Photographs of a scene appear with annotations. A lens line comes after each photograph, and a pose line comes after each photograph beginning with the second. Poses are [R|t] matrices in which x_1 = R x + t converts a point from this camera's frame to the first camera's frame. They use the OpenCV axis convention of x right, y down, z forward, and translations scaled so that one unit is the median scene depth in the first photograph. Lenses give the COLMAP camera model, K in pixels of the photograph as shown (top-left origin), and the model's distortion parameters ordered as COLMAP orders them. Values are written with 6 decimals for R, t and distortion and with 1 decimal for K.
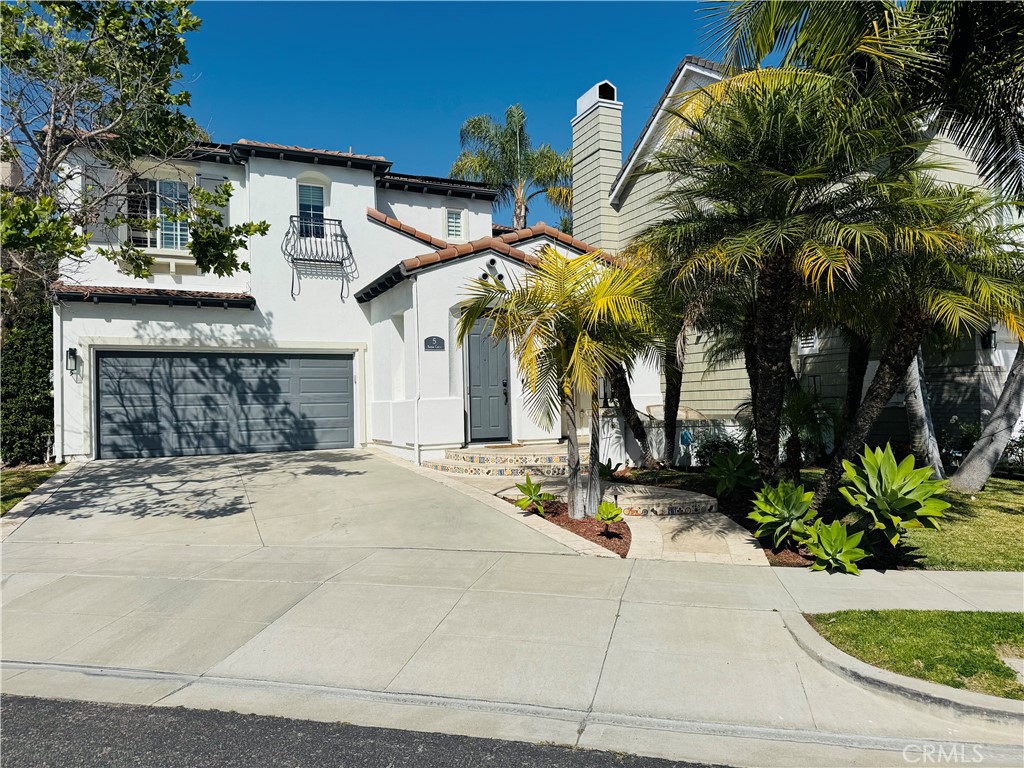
lens RADIAL K [[714.0, 0, 512.0], [0, 714.0, 384.0], [0, 0, 1]] dist [0.028299, -0.035485]
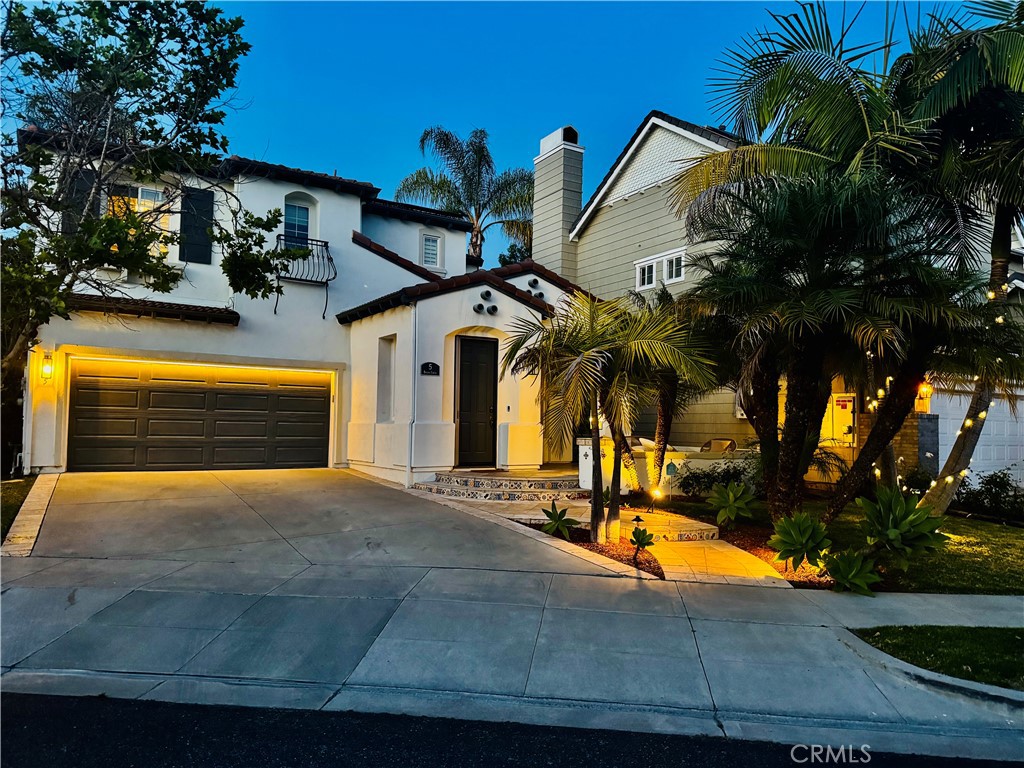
lens RADIAL K [[718.1, 0, 512.3], [0, 718.1, 362.3], [0, 0, 1]] dist [0.009056, -0.006547]
pose [[0.991004, 0.049560, 0.124314, -0.299160], [-0.042113, 0.997197, -0.061837, -0.017157], [-0.127030, 0.056045, 0.990314, -0.114093]]
